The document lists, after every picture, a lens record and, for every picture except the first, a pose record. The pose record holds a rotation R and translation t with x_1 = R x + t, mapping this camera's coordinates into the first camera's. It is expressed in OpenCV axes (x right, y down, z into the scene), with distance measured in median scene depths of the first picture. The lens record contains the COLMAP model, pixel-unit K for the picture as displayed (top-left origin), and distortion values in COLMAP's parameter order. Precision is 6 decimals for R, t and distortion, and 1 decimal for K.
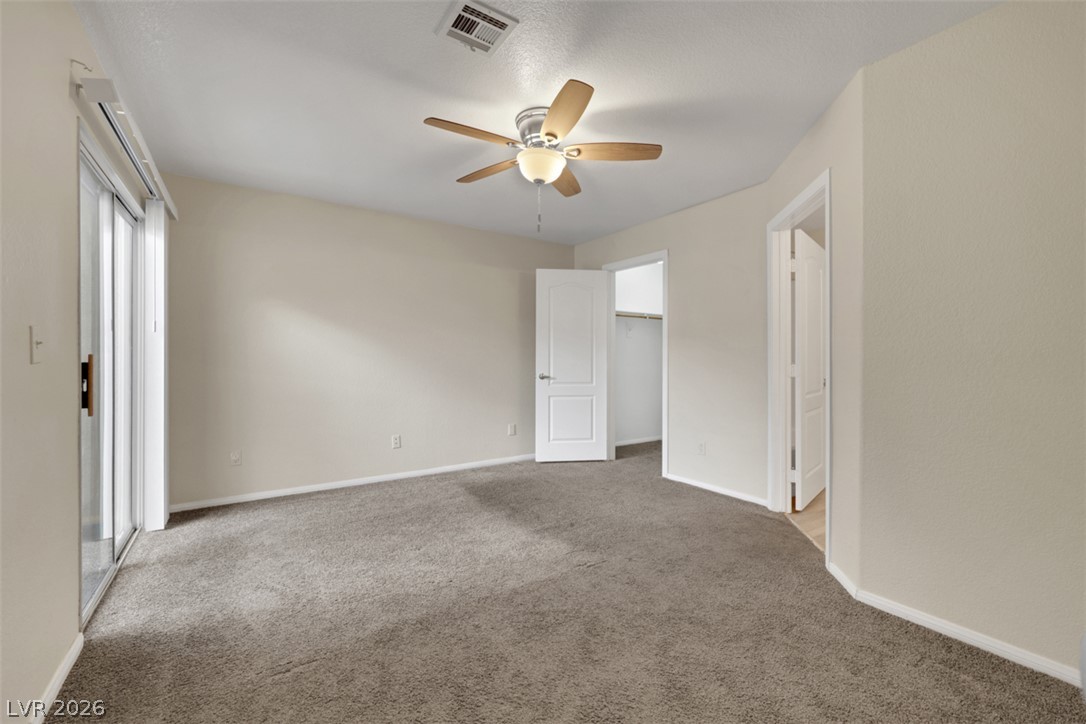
lens RADIAL K [[447.1, 0, 546.0], [0, 447.1, 366.0], [0, 0, 1]] dist [-0.000427, 0.000049]
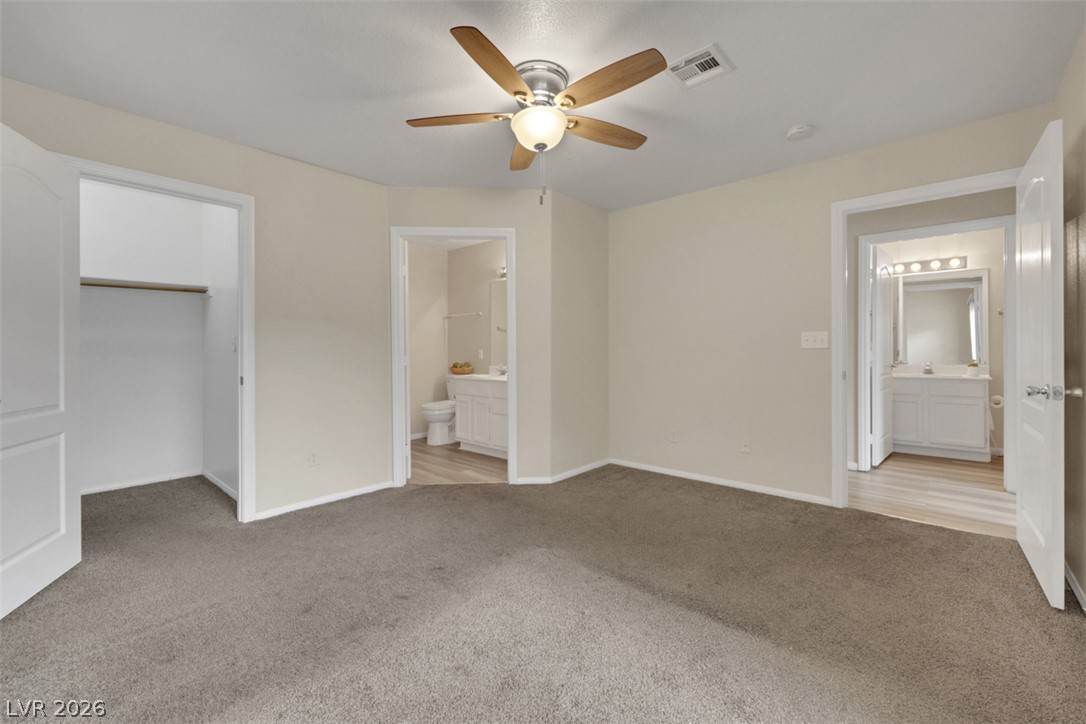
lens RADIAL K [[448.1, 0, 541.8], [0, 448.1, 359.9], [0, 0, 1]] dist [0.000597, 0.000287]
pose [[-0.230263, -0.022973, 0.972857, -0.688532], [0.021602, 0.999354, 0.028712, -0.018254], [-0.972889, 0.027627, -0.229618, 0.949157]]
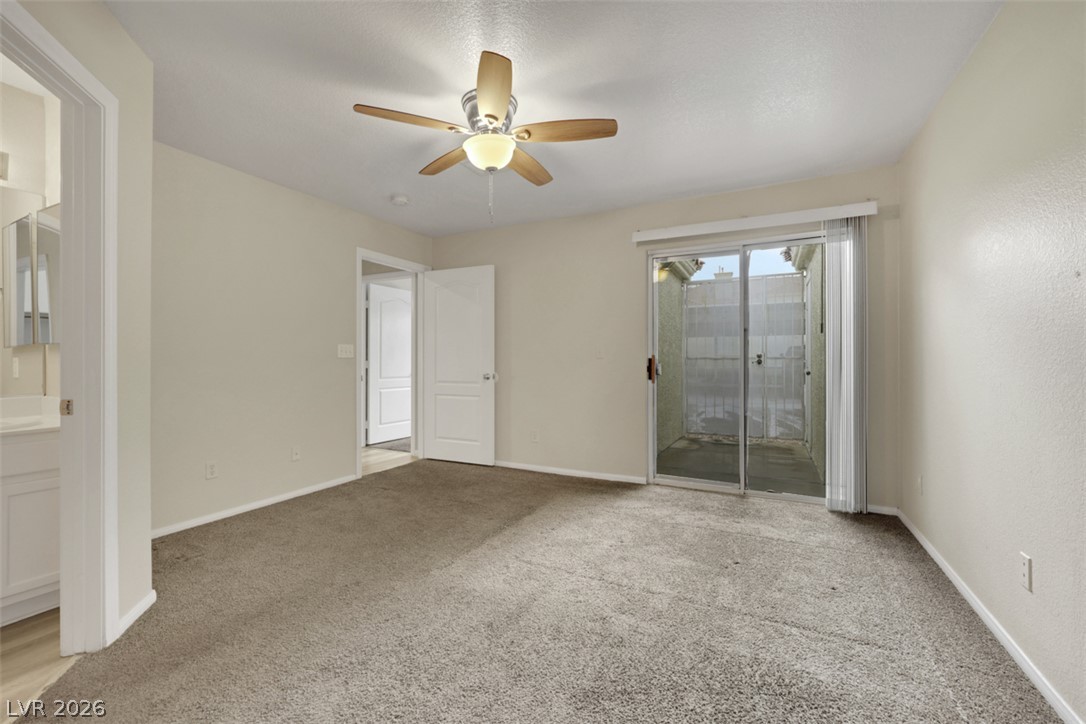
lens RADIAL K [[448.1, 0, 541.8], [0, 448.1, 359.9], [0, 0, 1]] dist [0.000597, 0.000287]
pose [[-0.880170, 0.001013, -0.474657, 0.272431], [-0.004980, 0.999923, 0.011369, -0.013389], [0.474632, 0.012370, -0.880097, 1.494162]]
